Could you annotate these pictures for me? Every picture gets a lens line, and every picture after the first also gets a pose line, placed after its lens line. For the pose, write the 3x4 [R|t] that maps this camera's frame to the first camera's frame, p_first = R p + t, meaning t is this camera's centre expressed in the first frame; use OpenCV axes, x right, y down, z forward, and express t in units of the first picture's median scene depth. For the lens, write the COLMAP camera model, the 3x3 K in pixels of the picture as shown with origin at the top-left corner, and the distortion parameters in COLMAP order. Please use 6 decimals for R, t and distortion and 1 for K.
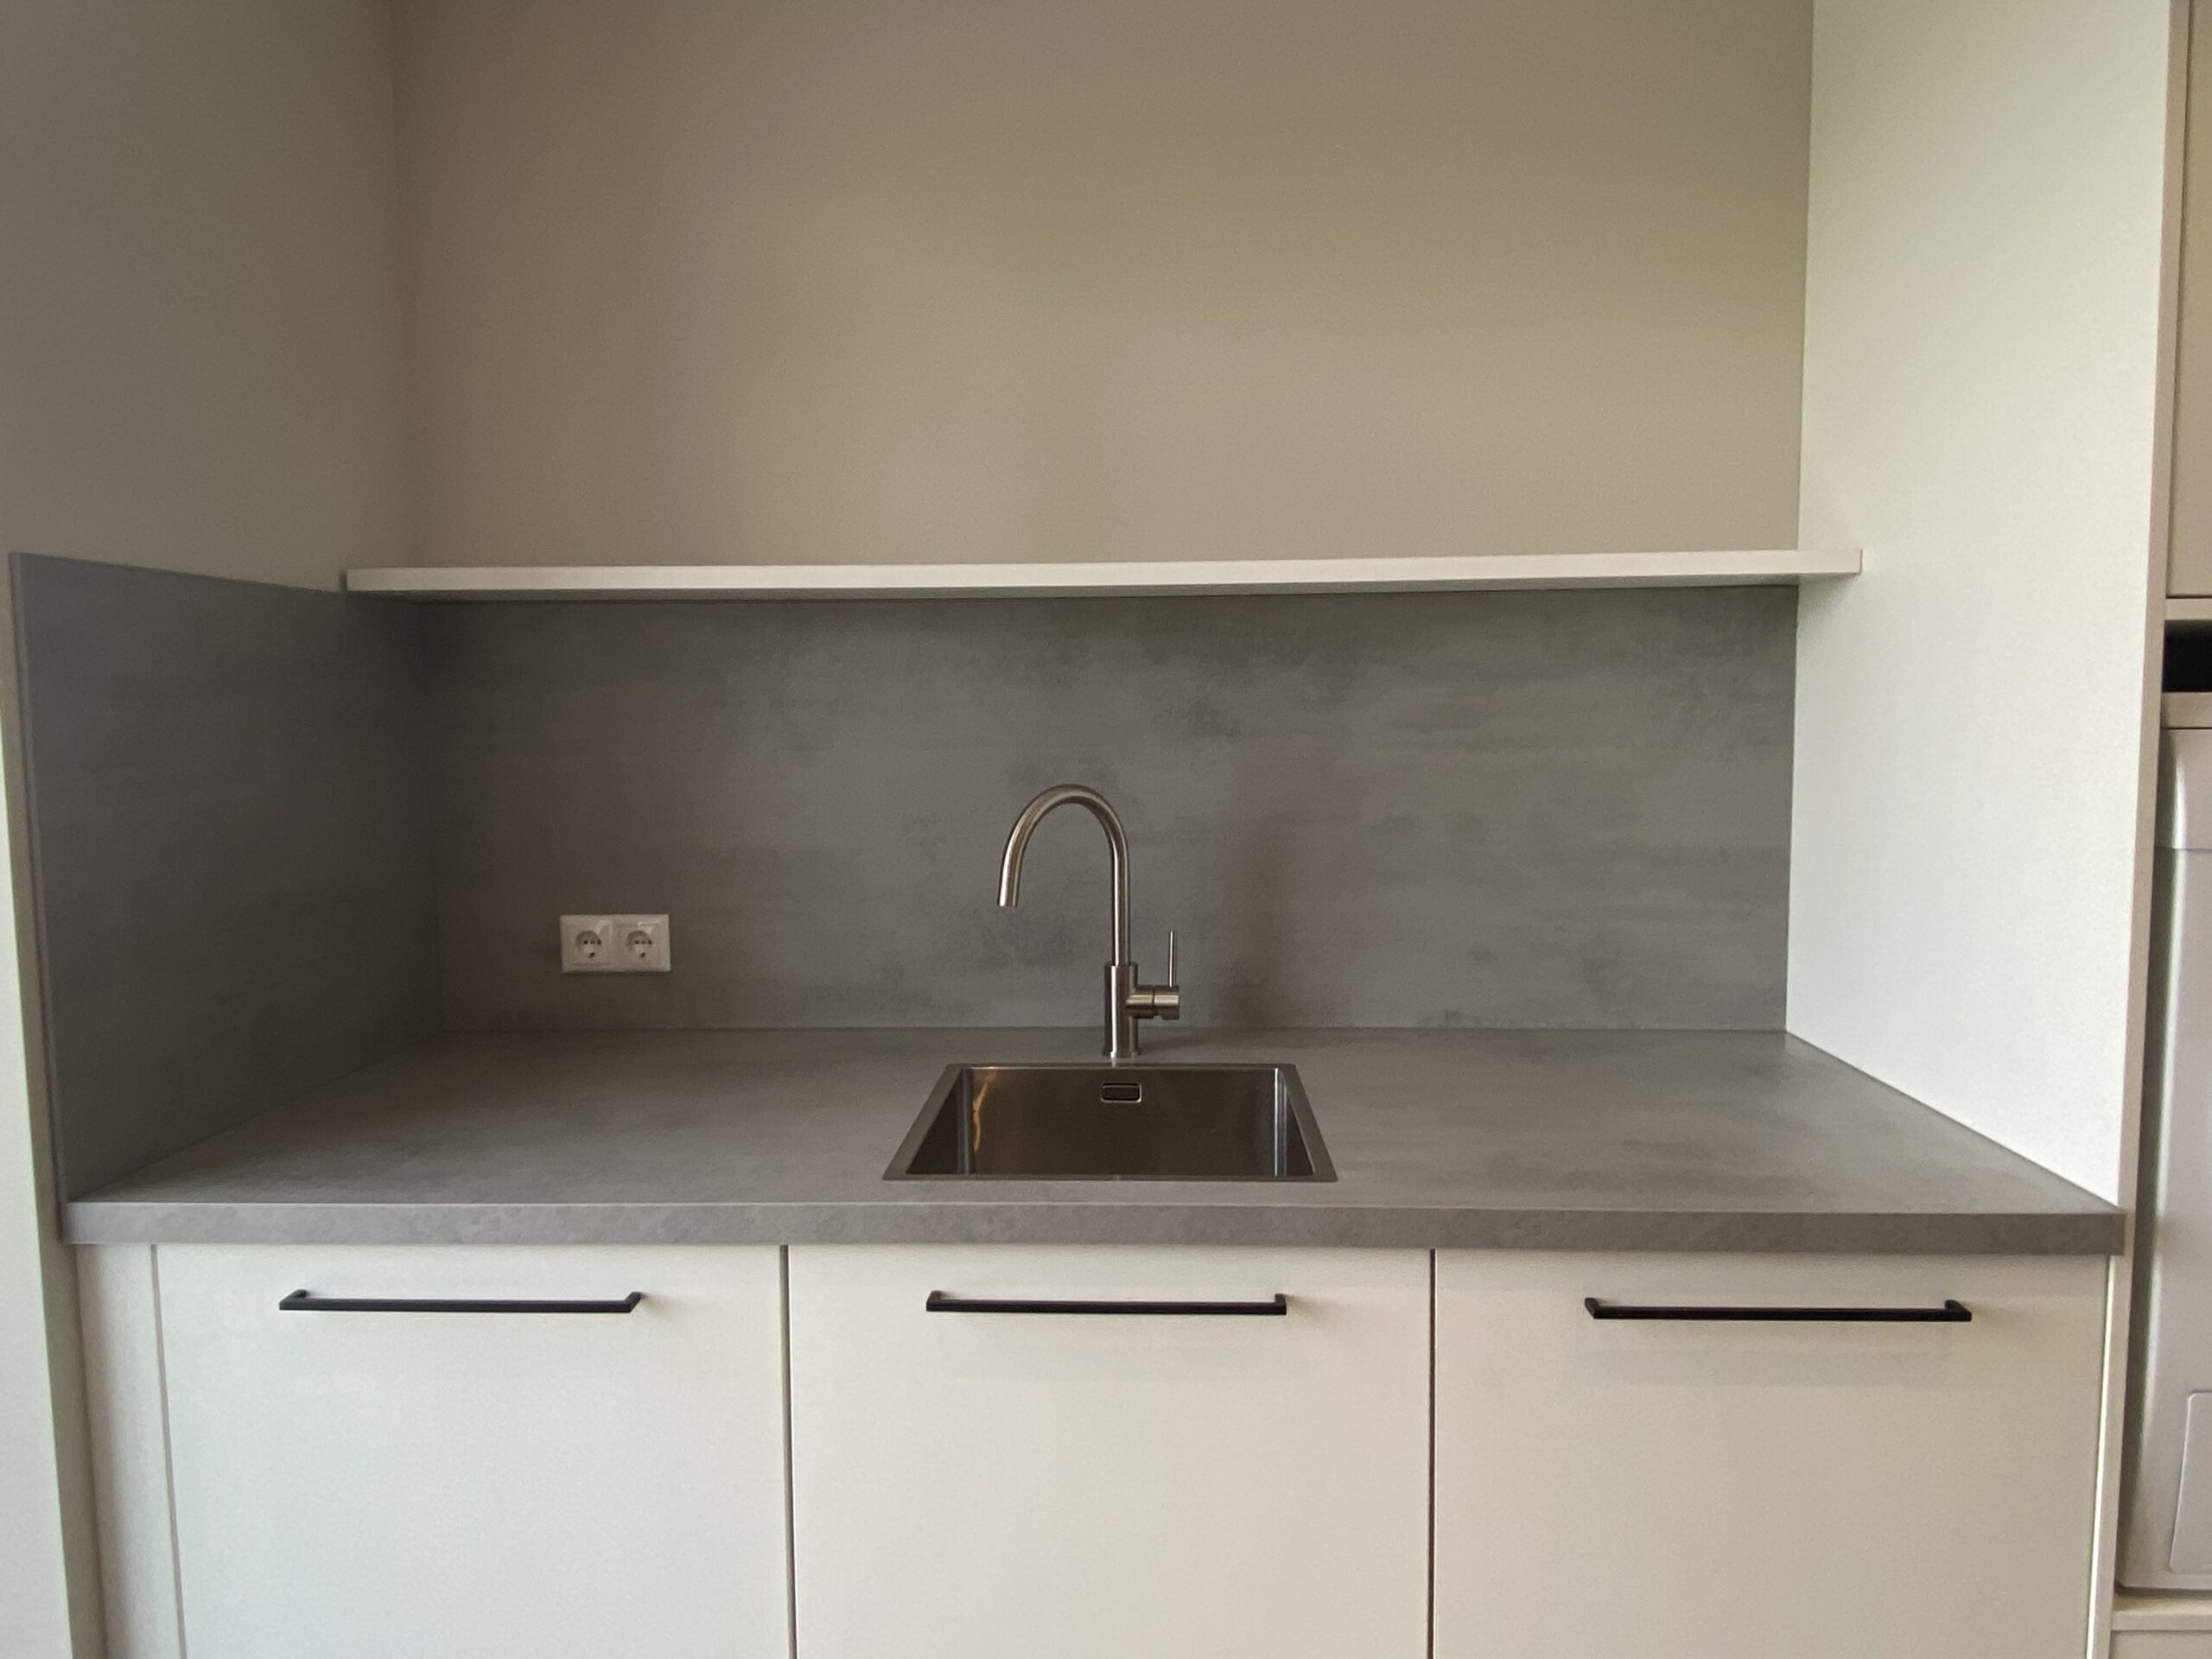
lens RADIAL K [[1411.6, 0, 1109.1], [0, 1411.6, 814.2], [0, 0, 1]] dist [0.082874, -0.085947]
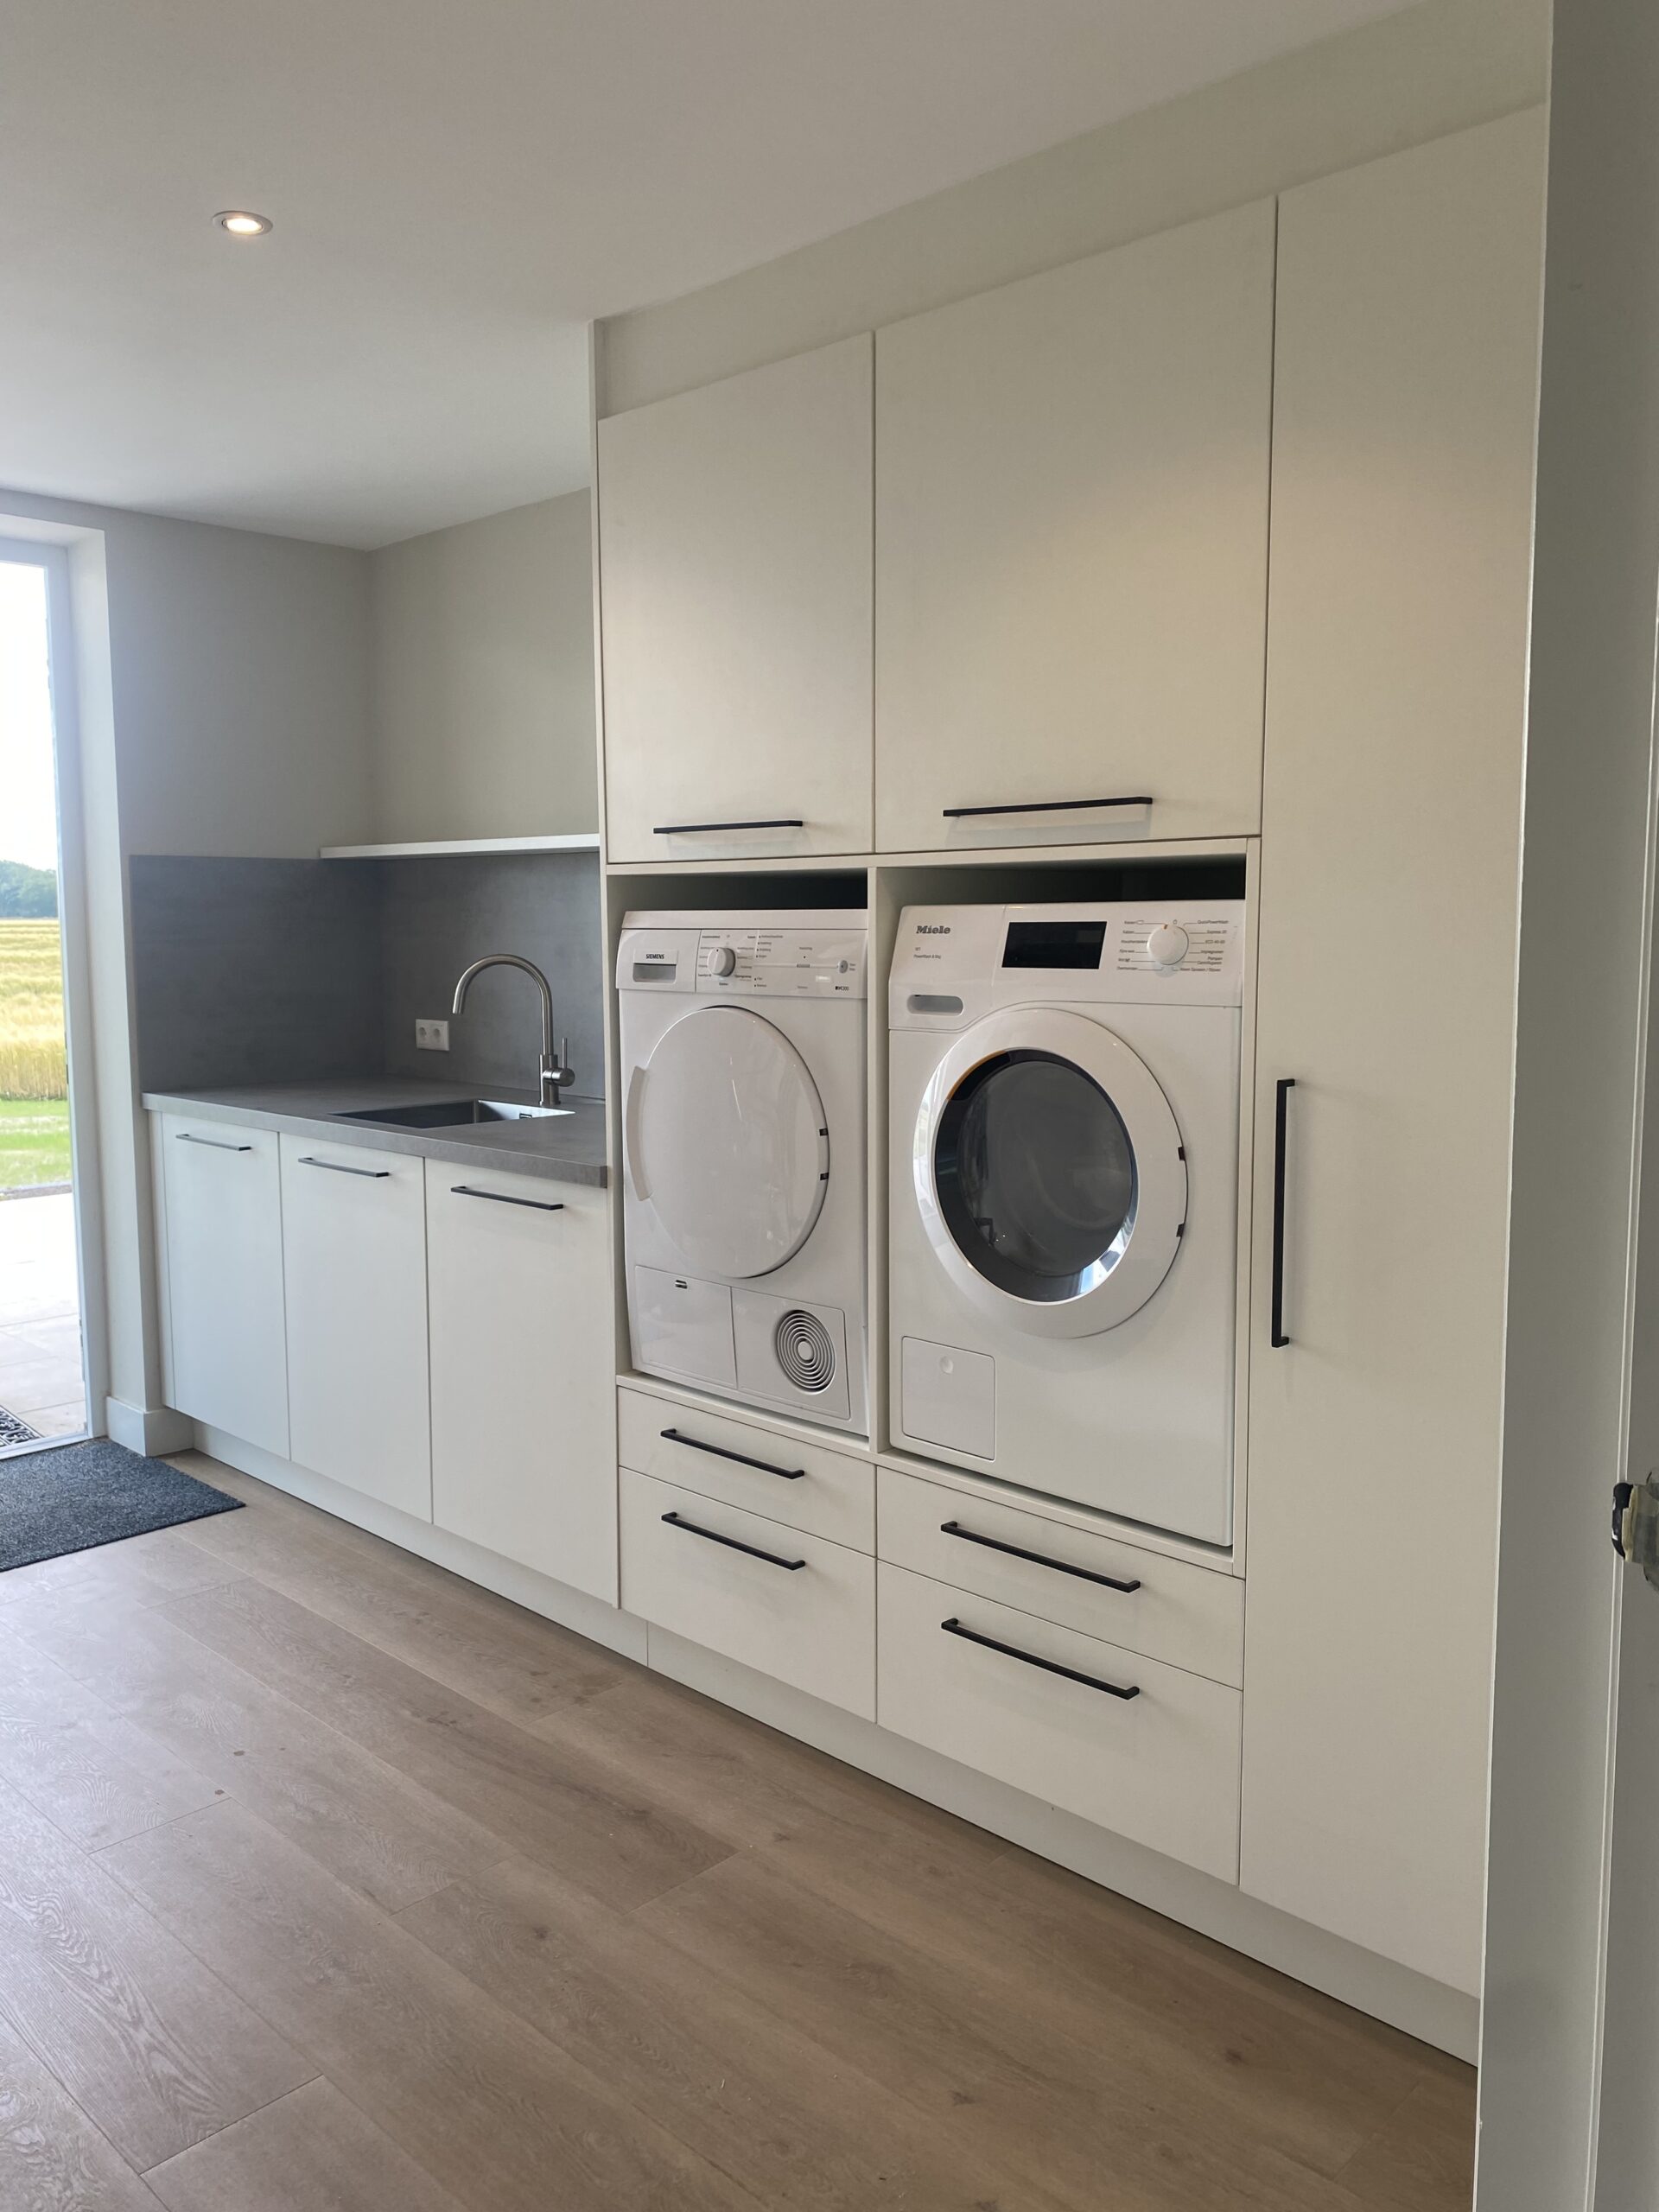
lens RADIAL K [[1672.7, 0, 829.5], [0, 1672.7, 1106.0], [0, 0, 1]] dist [0.098273, -0.115917]
pose [[0.740639, 0.082619, -0.666804, 2.001270], [-0.058643, 0.996573, 0.058342, 0.026327], [0.669339, -0.004107, 0.742946, -0.438667]]
